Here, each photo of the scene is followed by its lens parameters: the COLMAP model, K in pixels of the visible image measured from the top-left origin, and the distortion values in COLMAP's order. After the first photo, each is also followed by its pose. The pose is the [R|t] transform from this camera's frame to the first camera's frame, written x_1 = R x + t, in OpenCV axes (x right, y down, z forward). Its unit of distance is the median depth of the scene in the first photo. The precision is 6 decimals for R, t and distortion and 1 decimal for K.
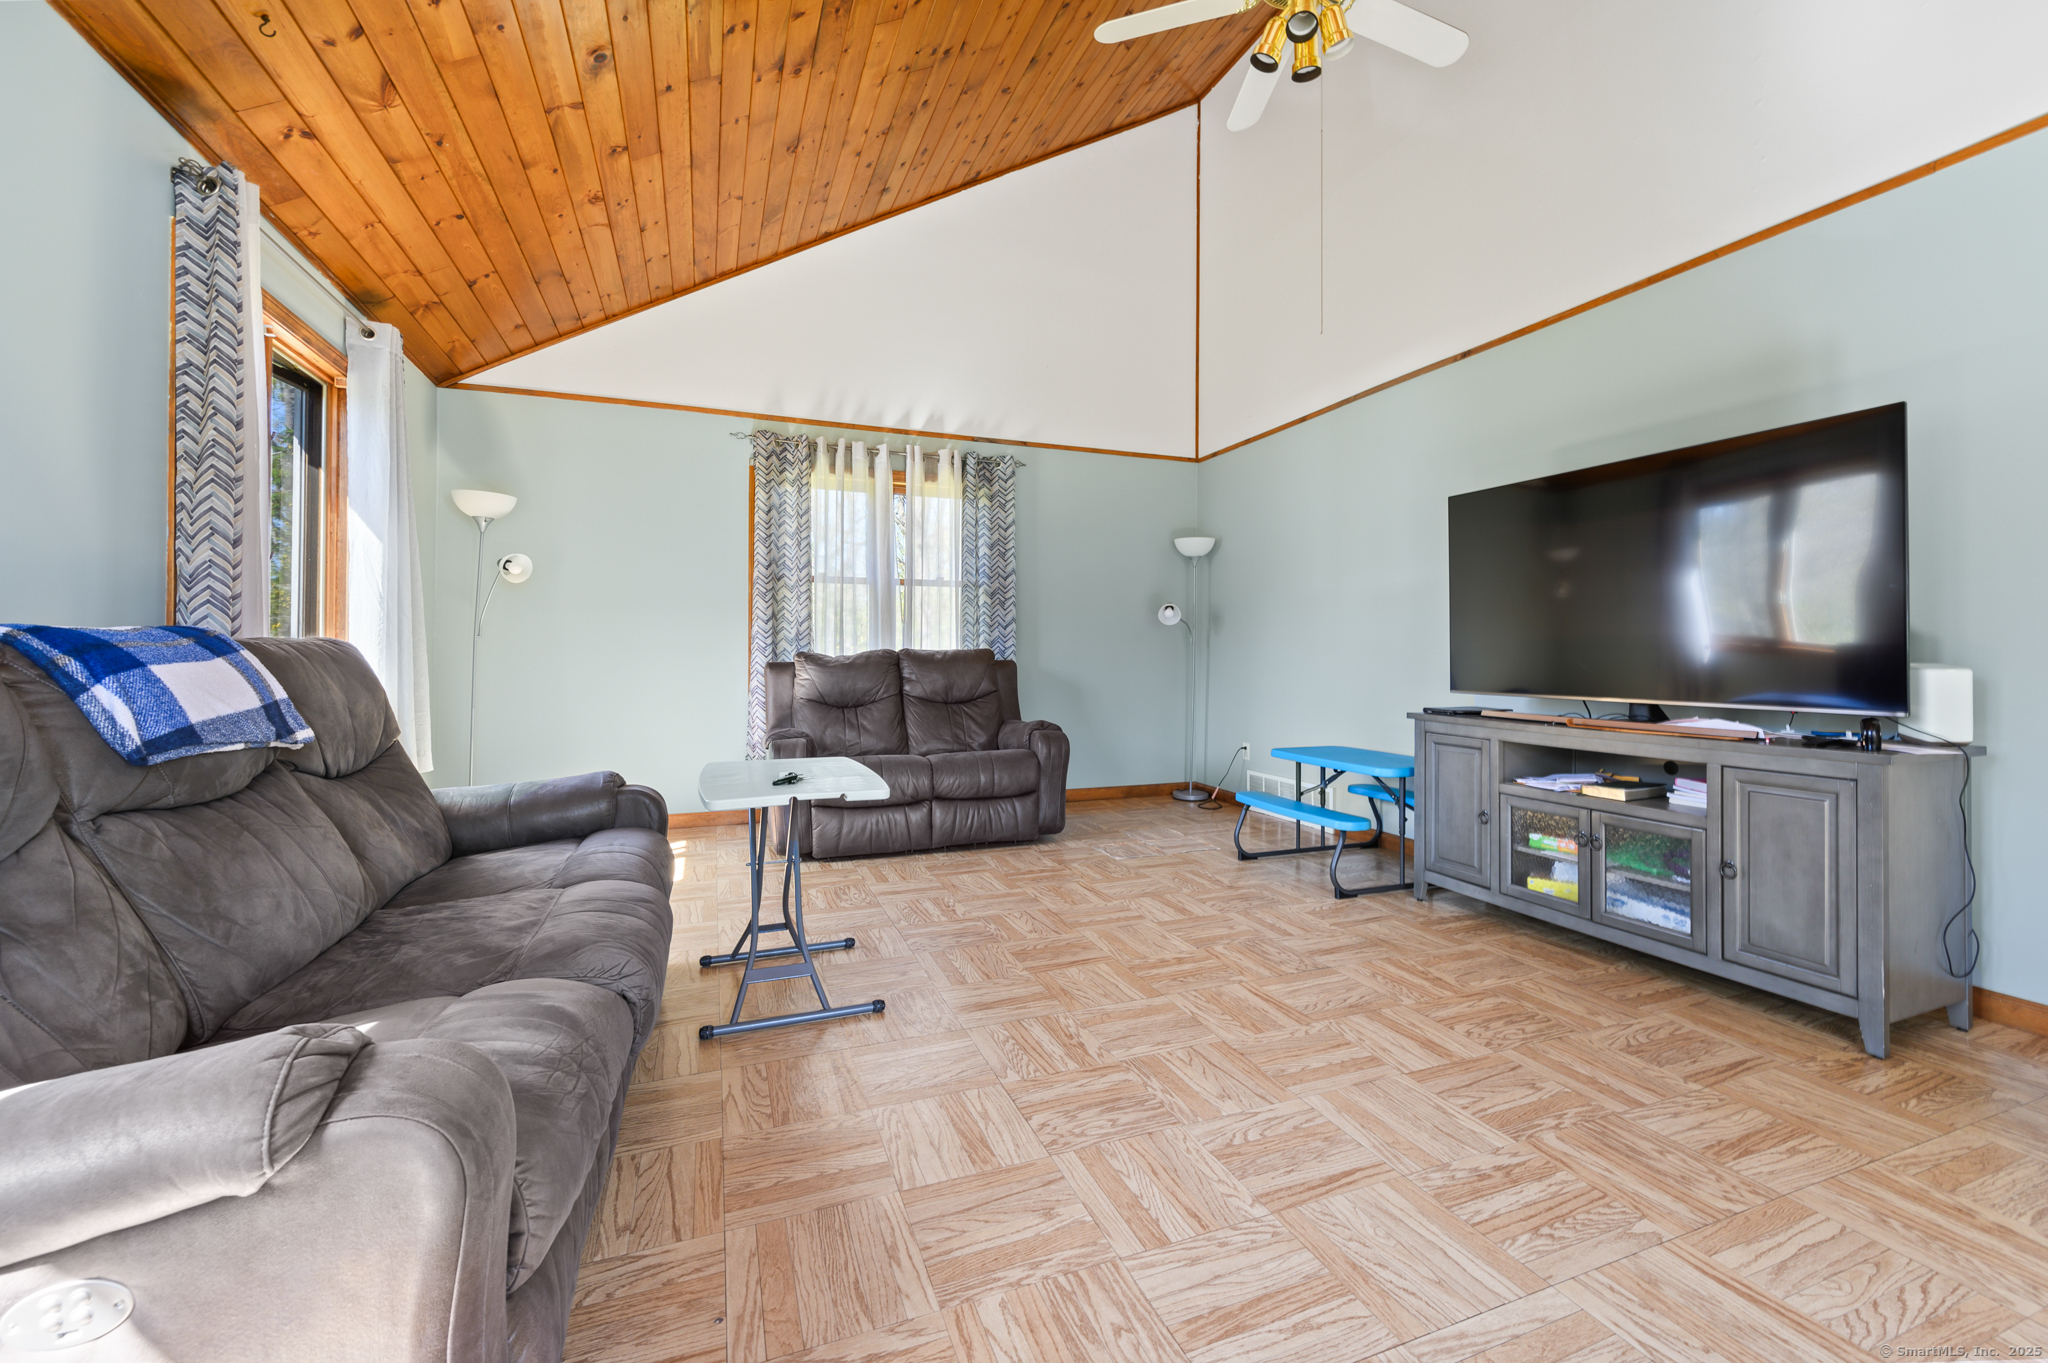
lens RADIAL K [[834.4, 0, 1033.2], [0, 834.4, 654.8], [0, 0, 1]] dist [-0.000215, -0.000025]
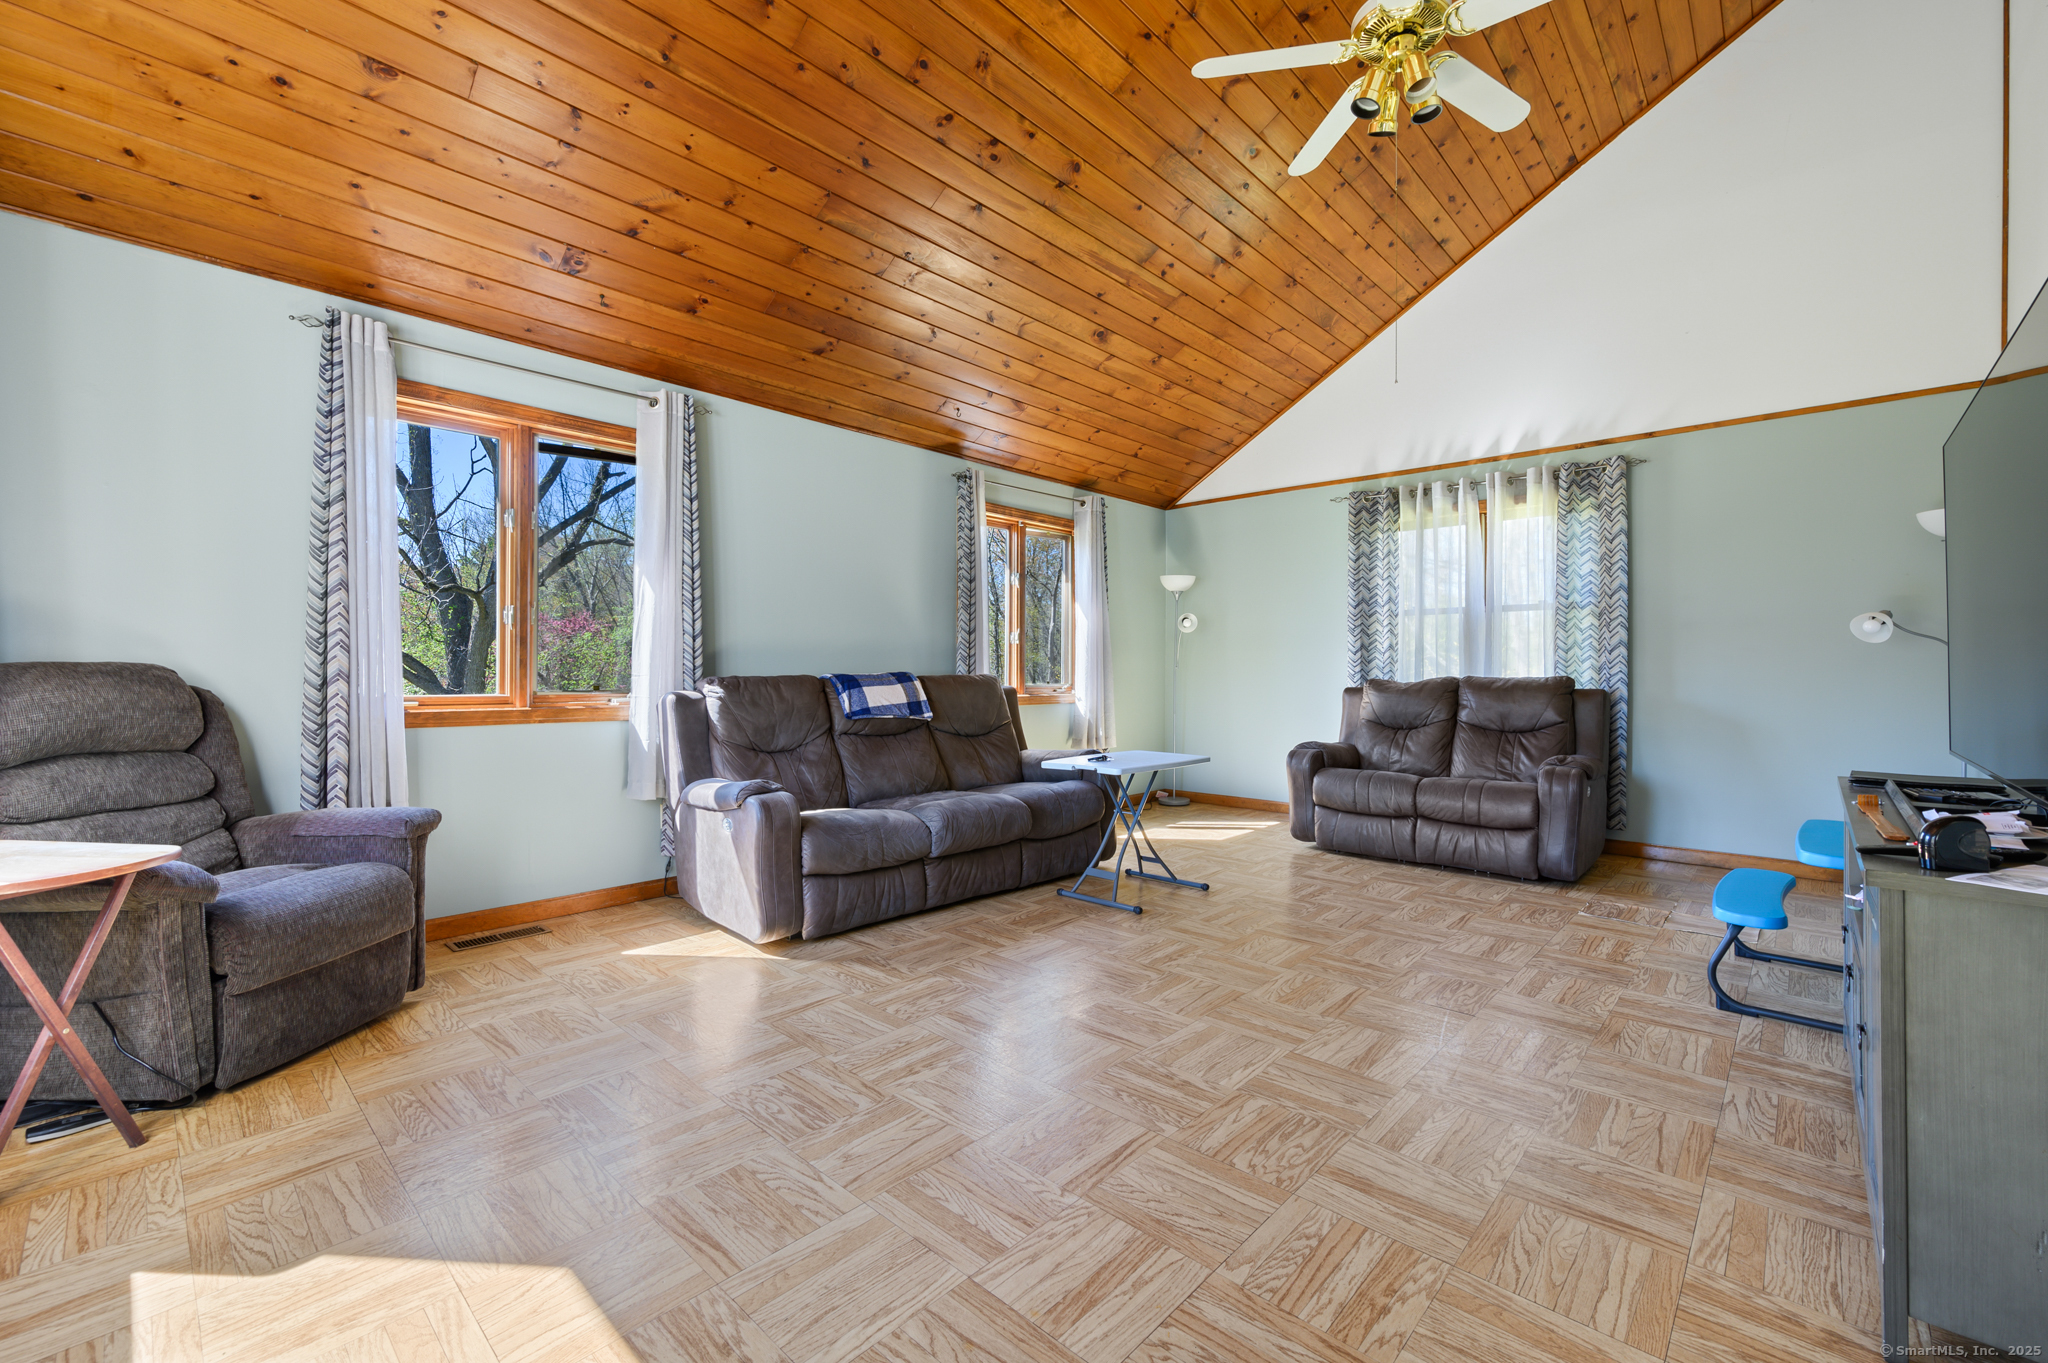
lens RADIAL K [[834.4, 0, 1026.8], [0, 834.4, 677.5], [0, 0, 1]] dist [-0.000215, -0.000025]
pose [[0.433708, 0.005180, -0.901038, 0.637422], [-0.000599, 0.999985, 0.005461, -0.012750], [0.901053, -0.001829, 0.433705, 0.078000]]
